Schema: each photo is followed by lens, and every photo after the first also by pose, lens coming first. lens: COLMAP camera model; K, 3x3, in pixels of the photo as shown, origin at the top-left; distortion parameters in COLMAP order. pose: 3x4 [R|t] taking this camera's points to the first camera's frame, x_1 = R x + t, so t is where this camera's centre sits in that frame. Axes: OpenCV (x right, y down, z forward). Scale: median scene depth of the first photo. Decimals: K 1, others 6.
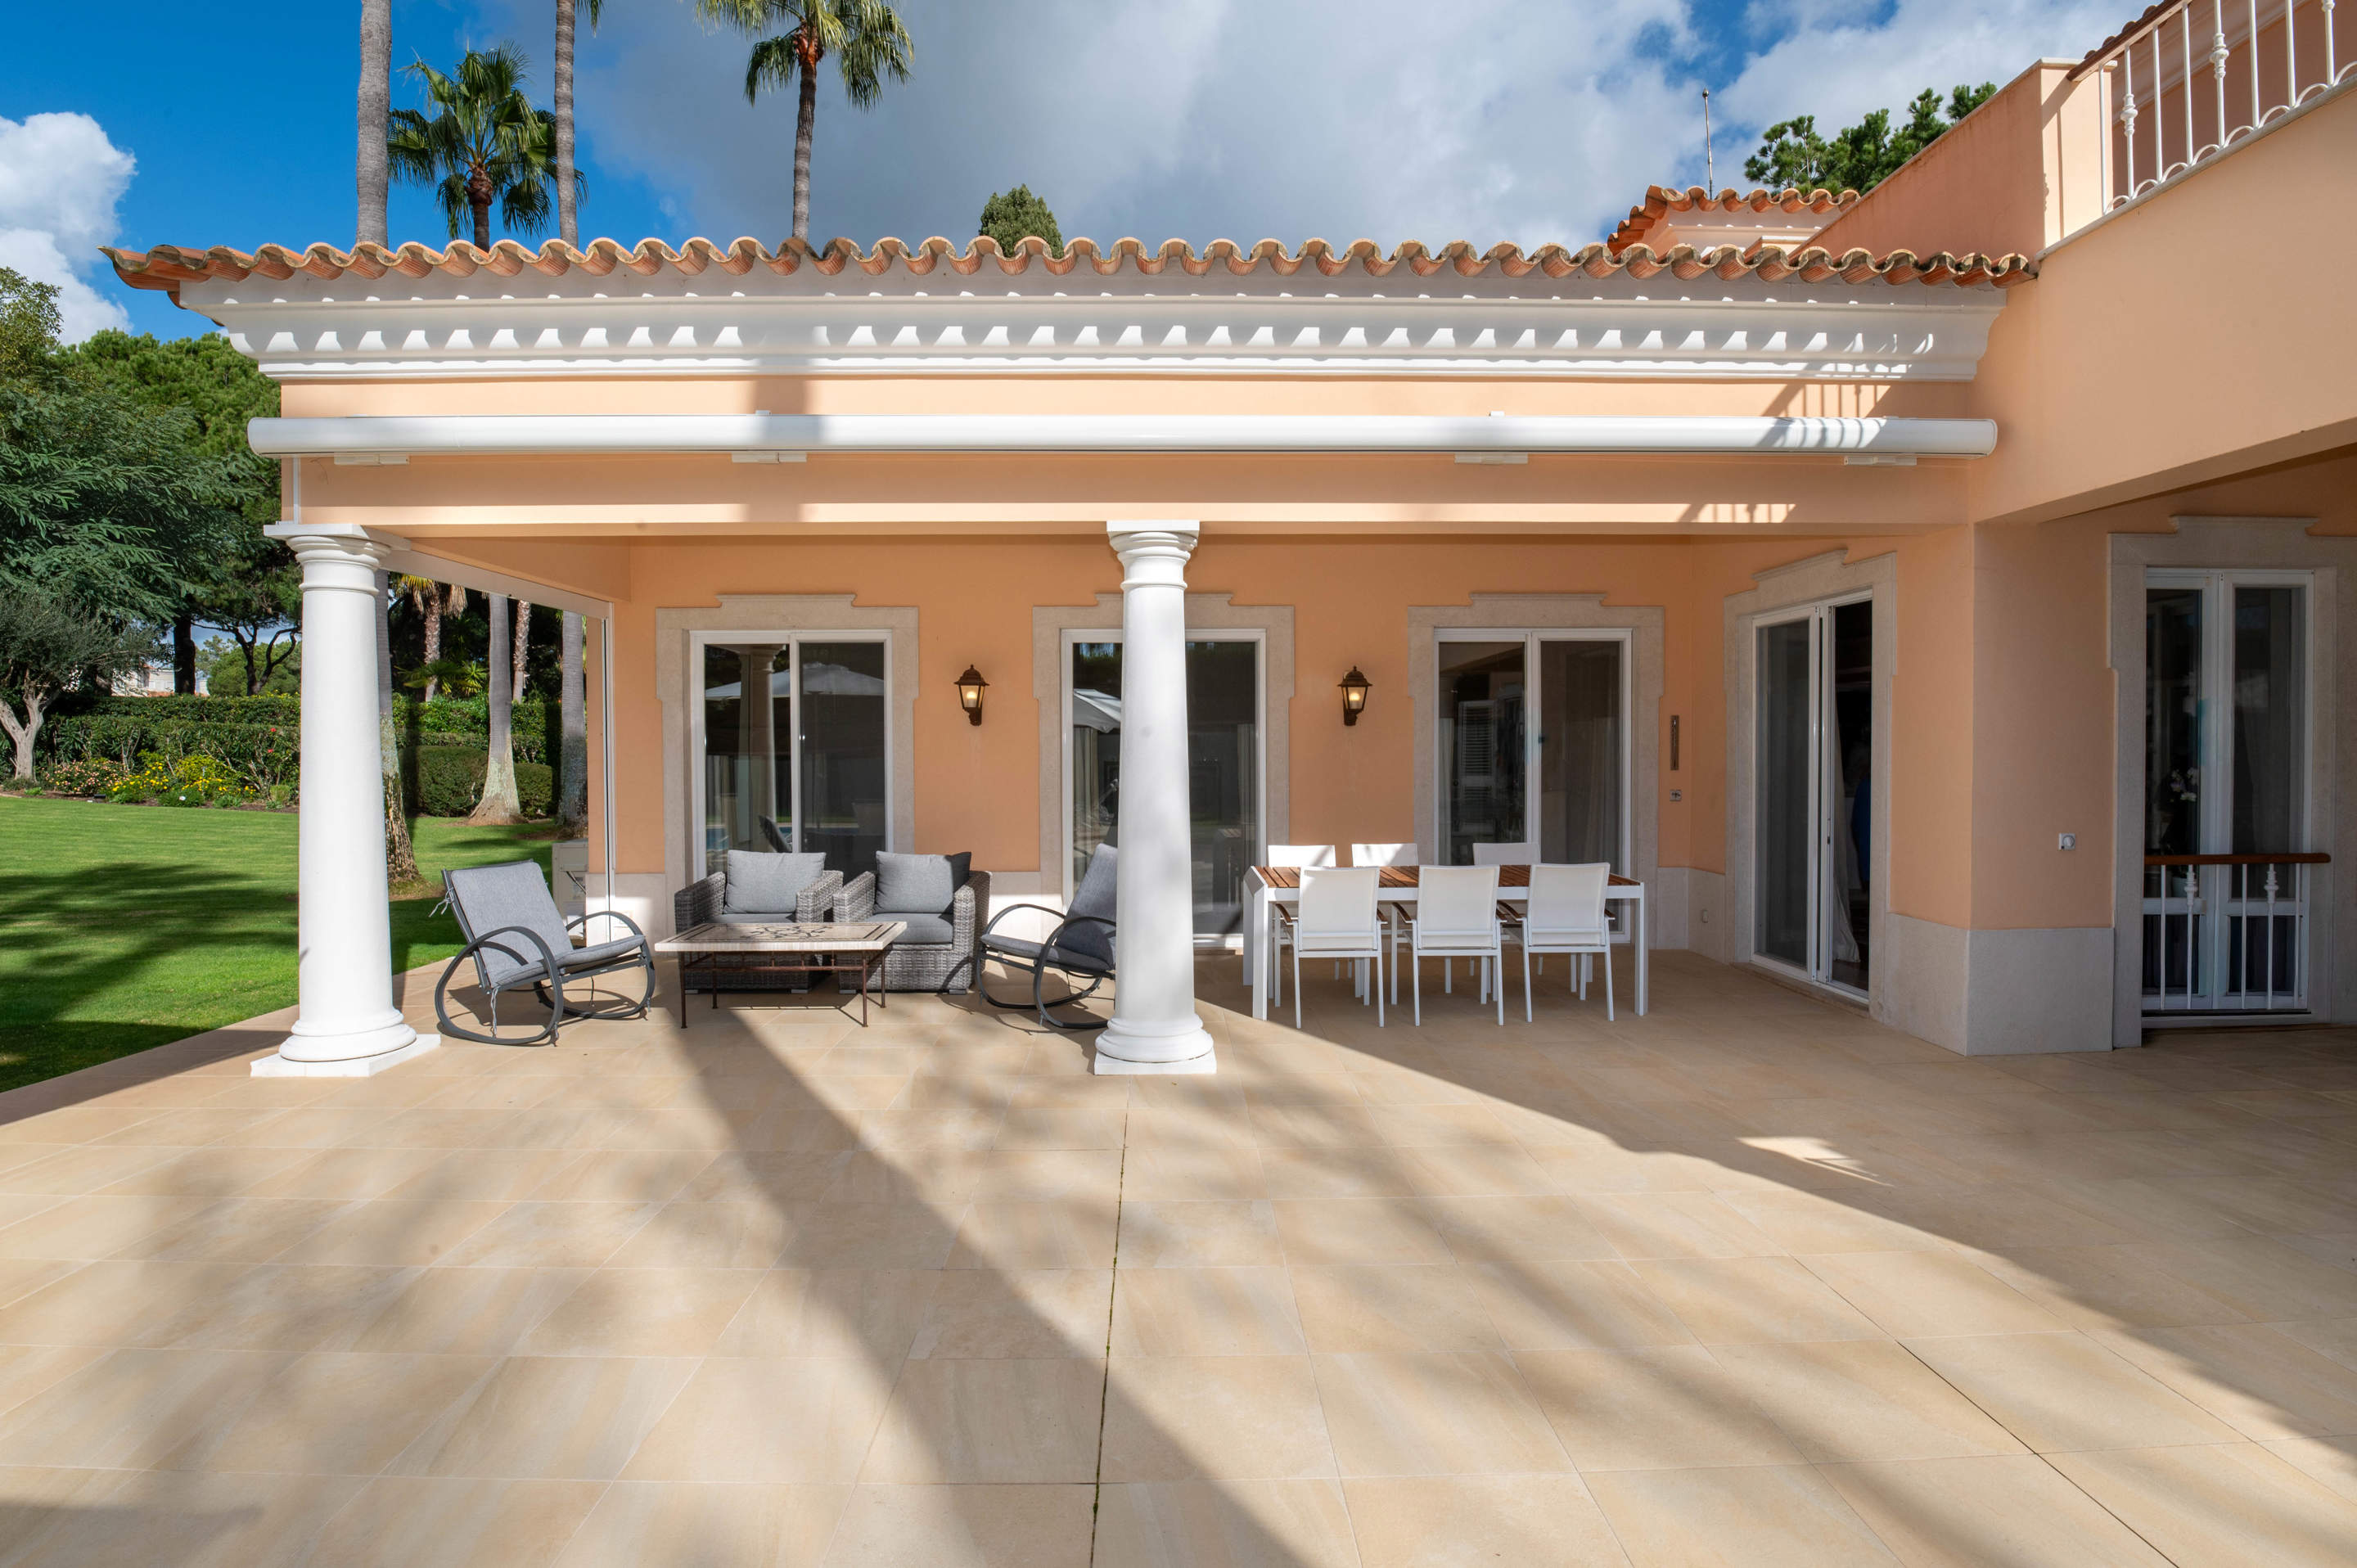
lens RADIAL K [[1164.7, 0, 1188.5], [0, 1164.7, 773.1], [0, 0, 1]] dist [-0.024731, -0.003206]
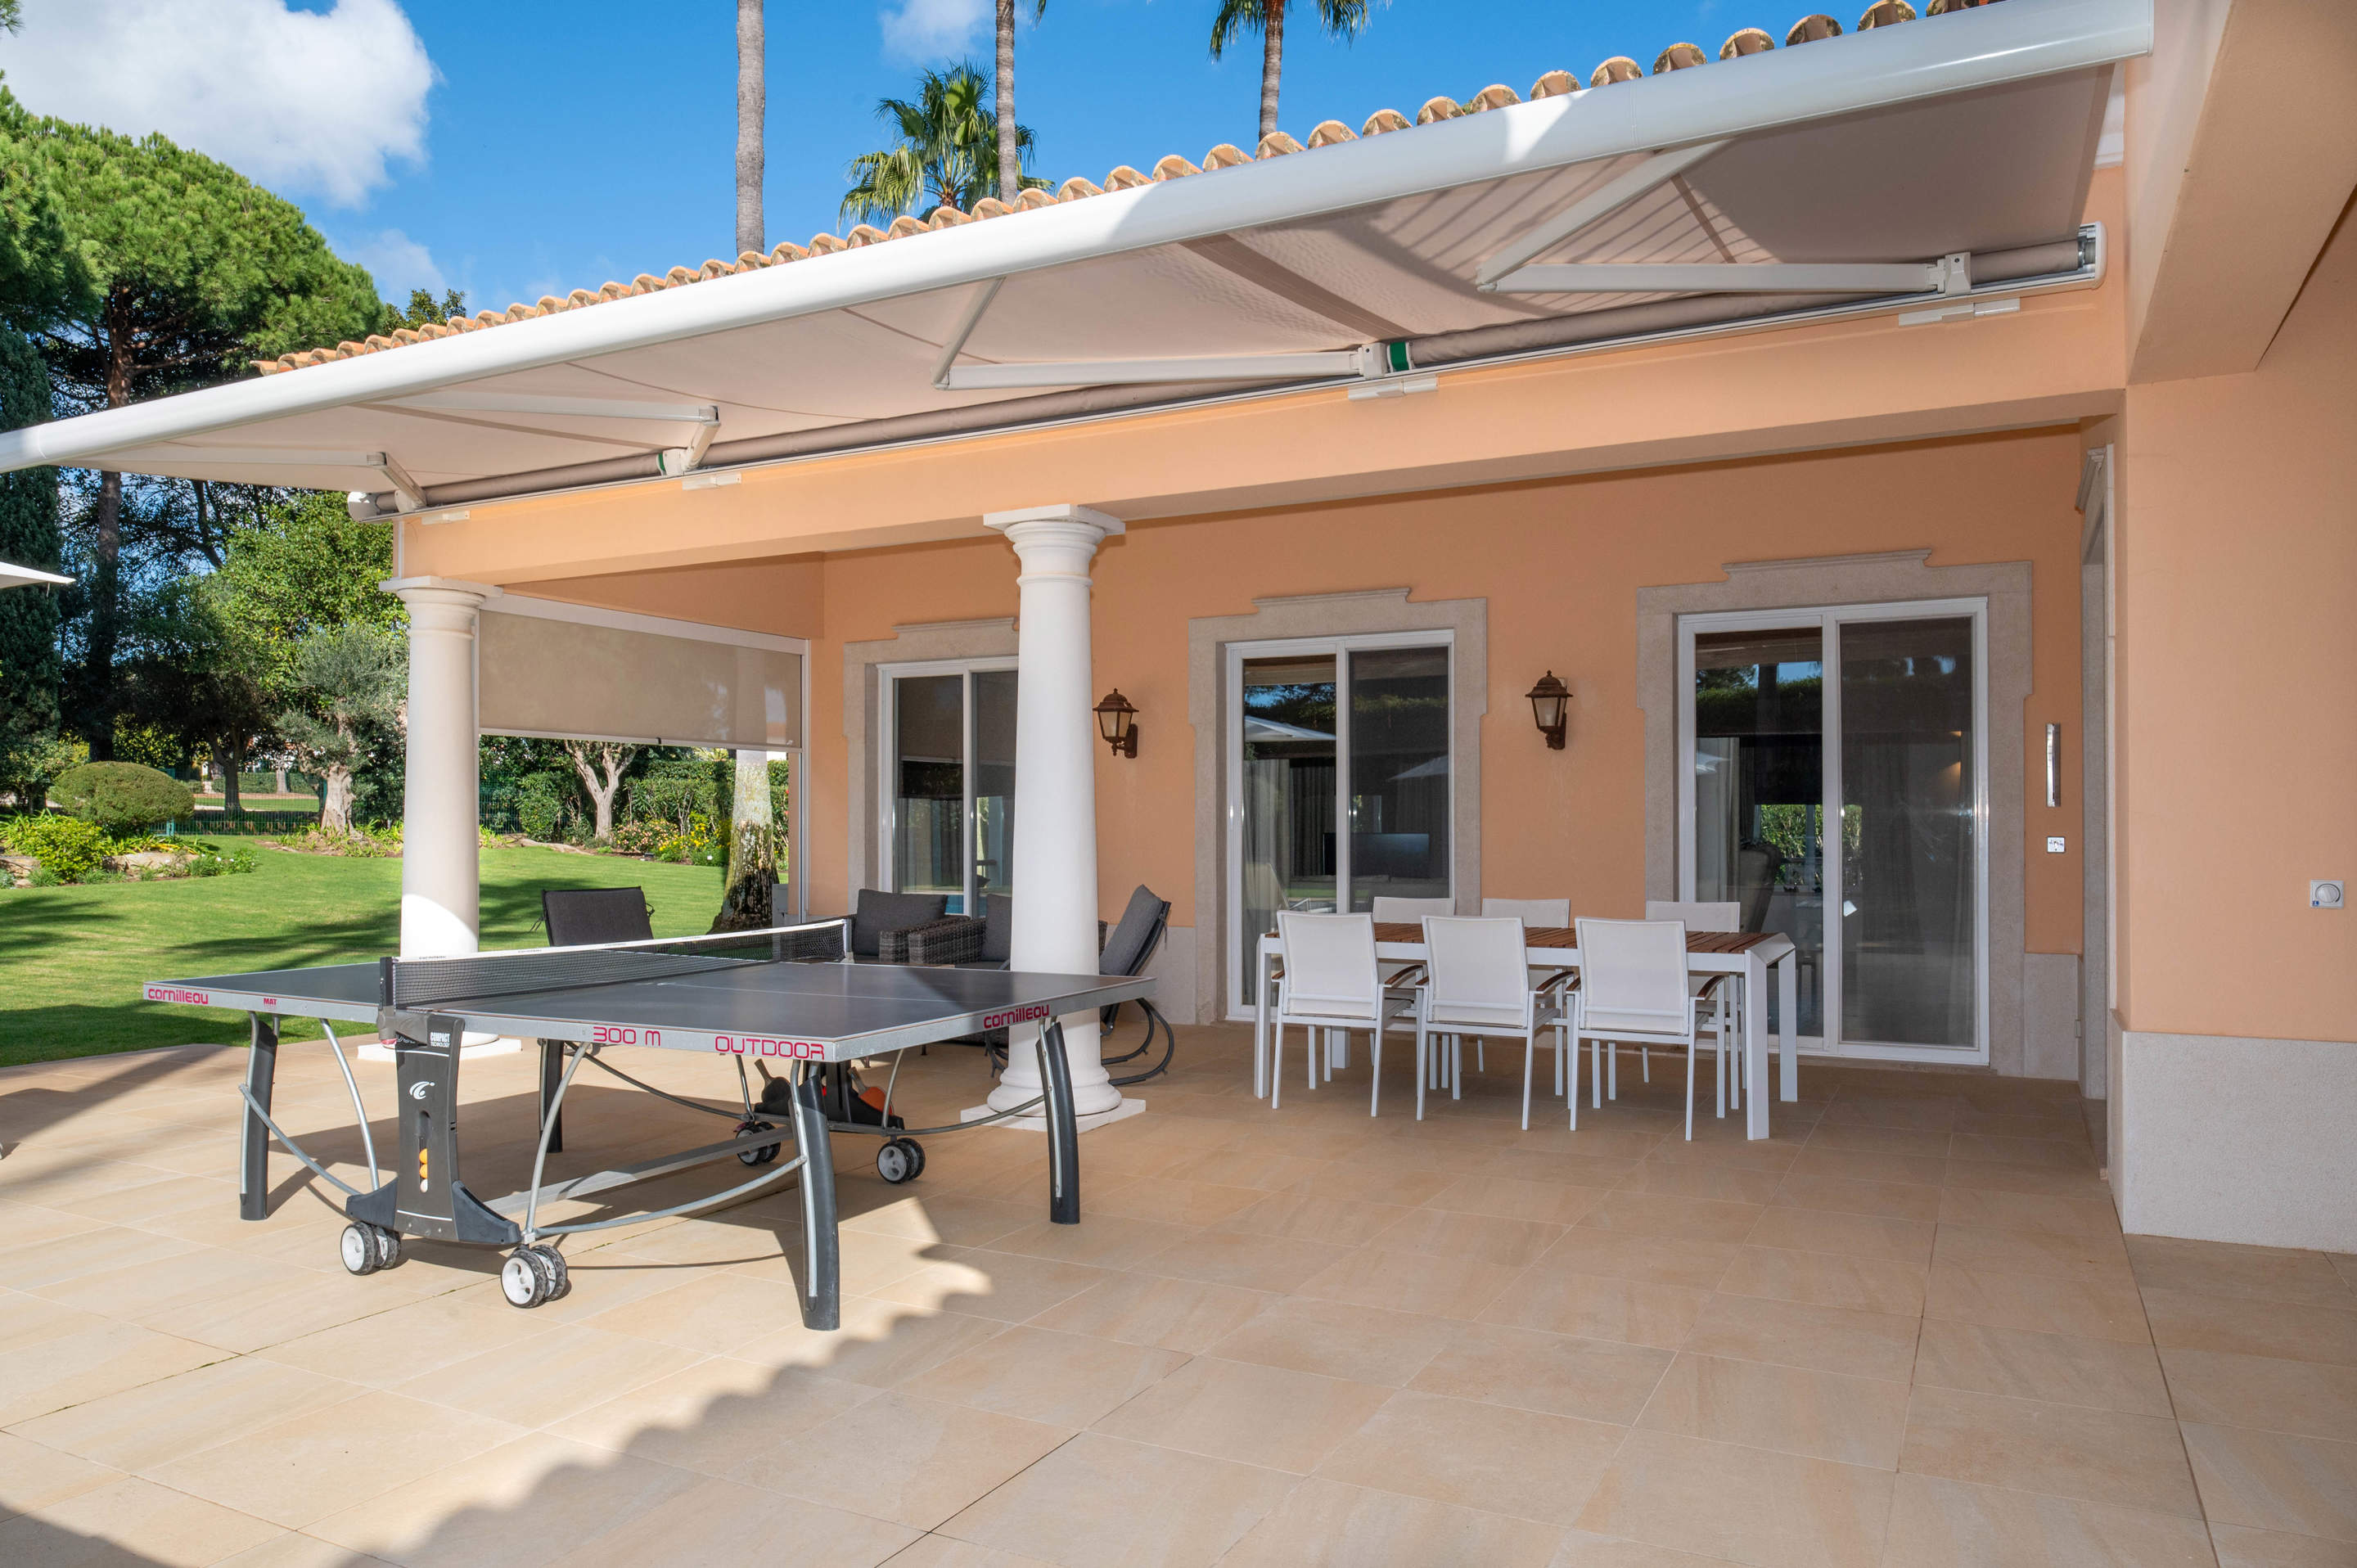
lens RADIAL K [[1525.6, 0, 1261.0], [0, 1525.6, 806.8], [0, 0, 1]] dist [-0.007133, -0.007414]
pose [[0.888088, -0.003941, -0.459657, 0.423226], [-0.011280, 0.999475, -0.030364, 0.028931], [0.459536, 0.032151, 0.887577, 0.028311]]
